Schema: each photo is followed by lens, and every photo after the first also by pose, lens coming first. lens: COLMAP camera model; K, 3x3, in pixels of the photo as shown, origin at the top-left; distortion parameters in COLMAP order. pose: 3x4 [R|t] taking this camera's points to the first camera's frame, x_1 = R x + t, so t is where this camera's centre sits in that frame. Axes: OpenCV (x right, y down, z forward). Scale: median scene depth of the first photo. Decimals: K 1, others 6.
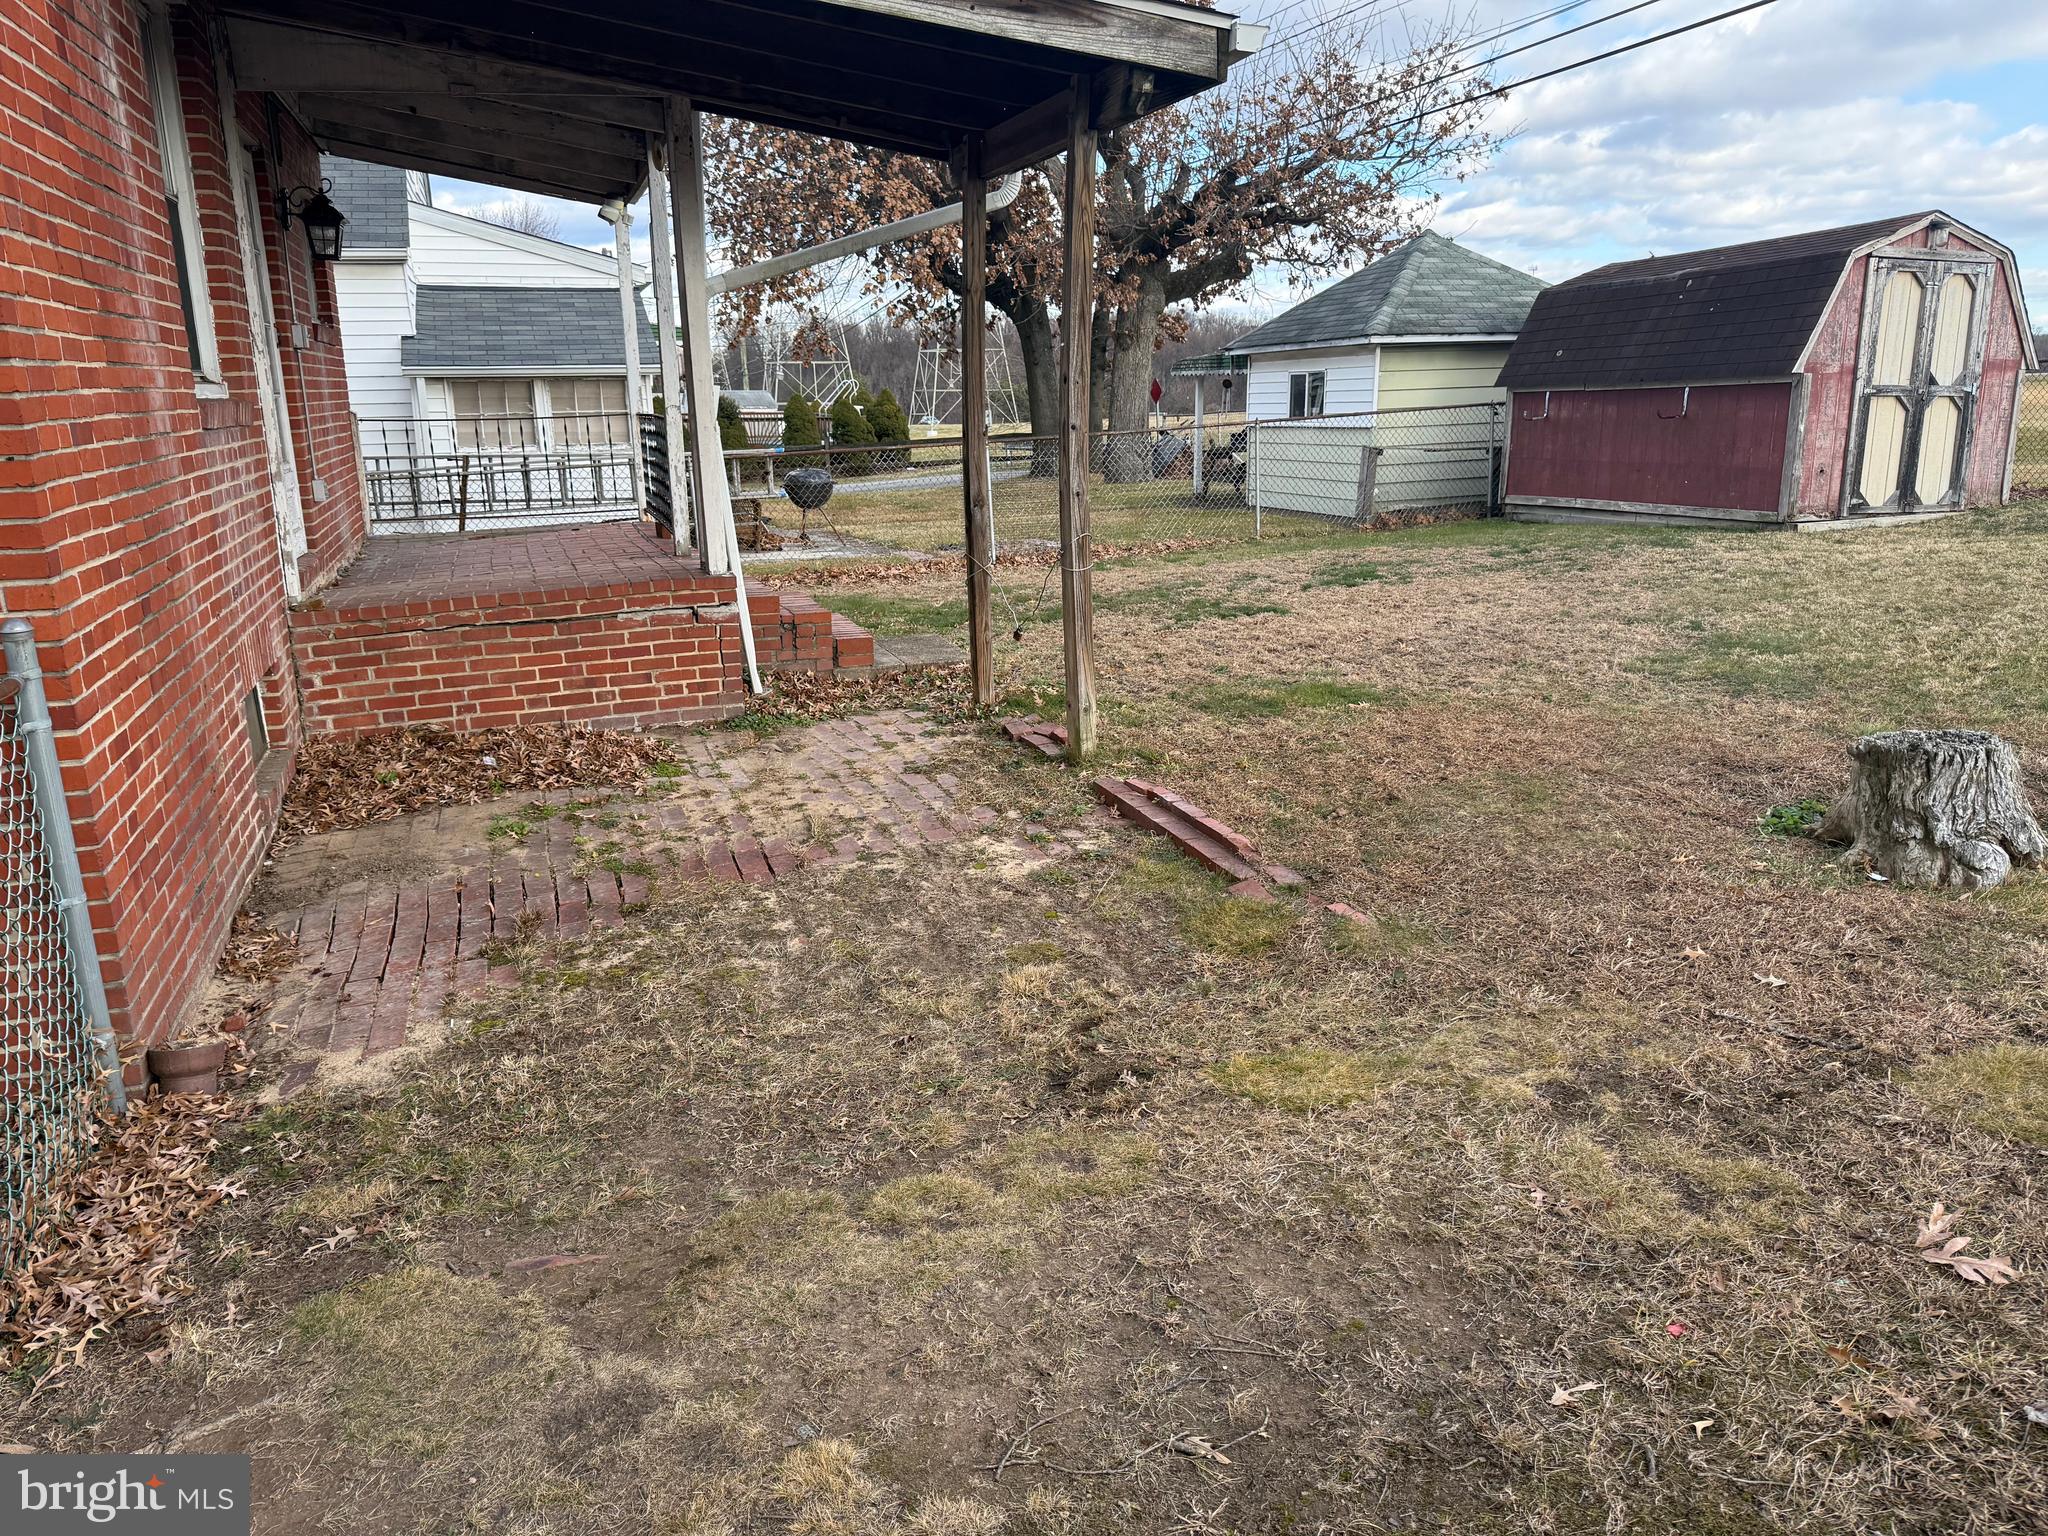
lens RADIAL K [[1455.0, 0, 916.7], [0, 1455.0, 767.7], [0, 0, 1]] dist [0.082182, -0.098036]
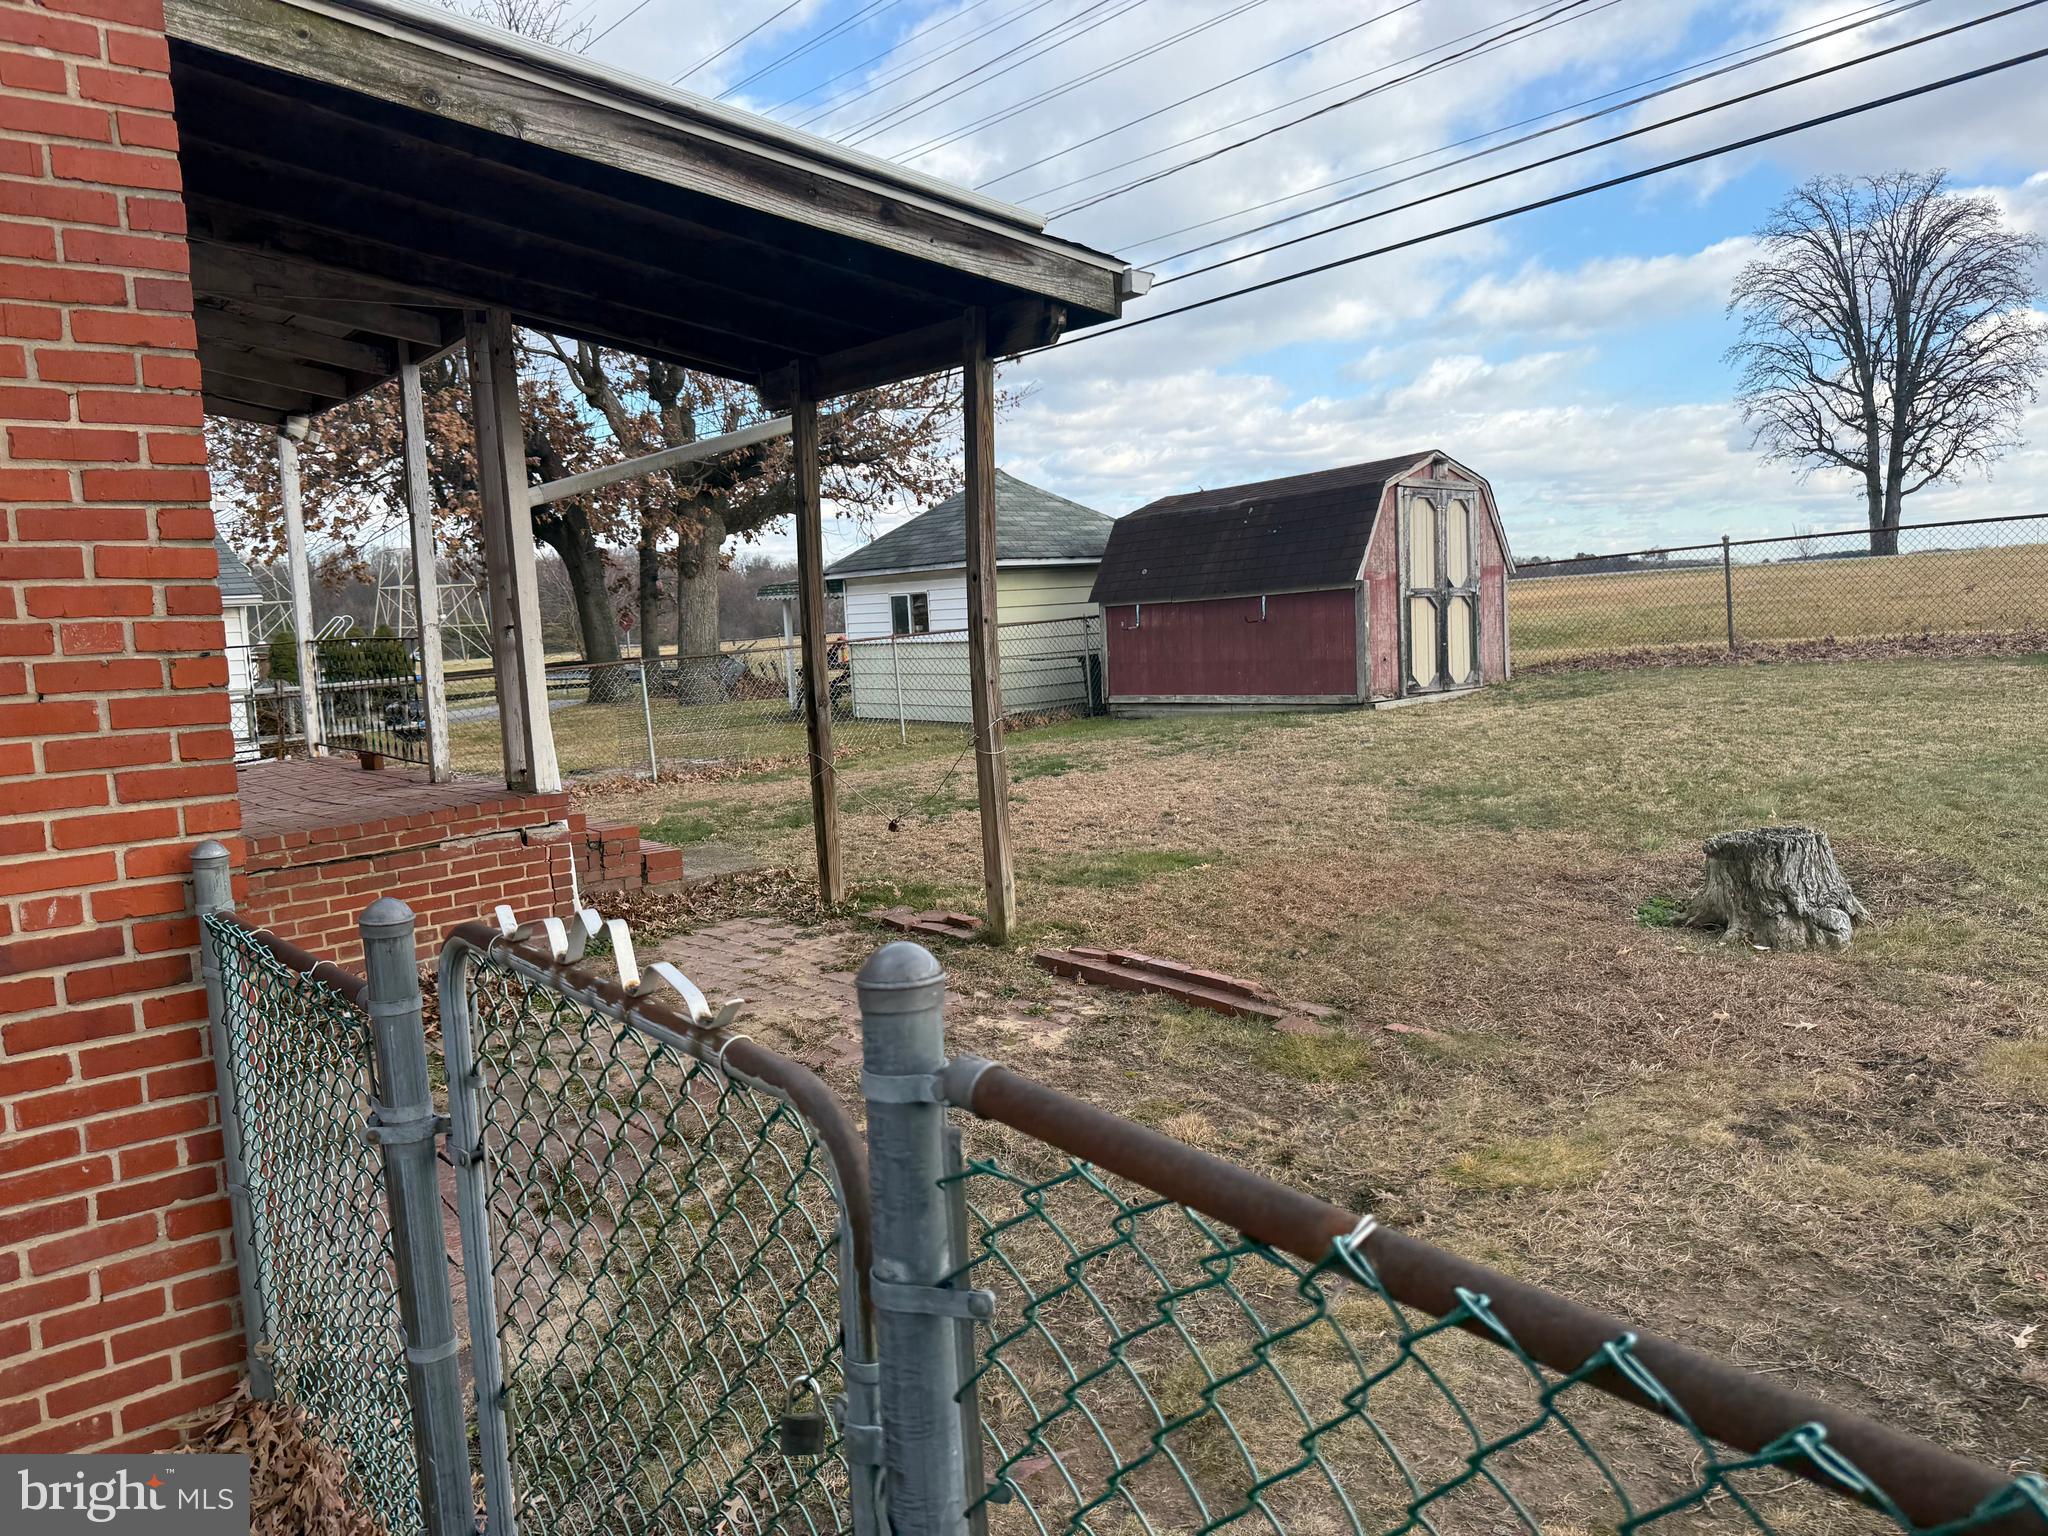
lens RADIAL K [[1496.1, 0, 881.4], [0, 1496.1, 771.5], [0, 0, 1]] dist [0.108401, -0.135189]
pose [[0.931974, -0.060899, 0.357374, -0.257336], [0.116809, 0.983660, -0.136997, 0.010296], [-0.343192, 0.169422, 0.923859, 0.031889]]
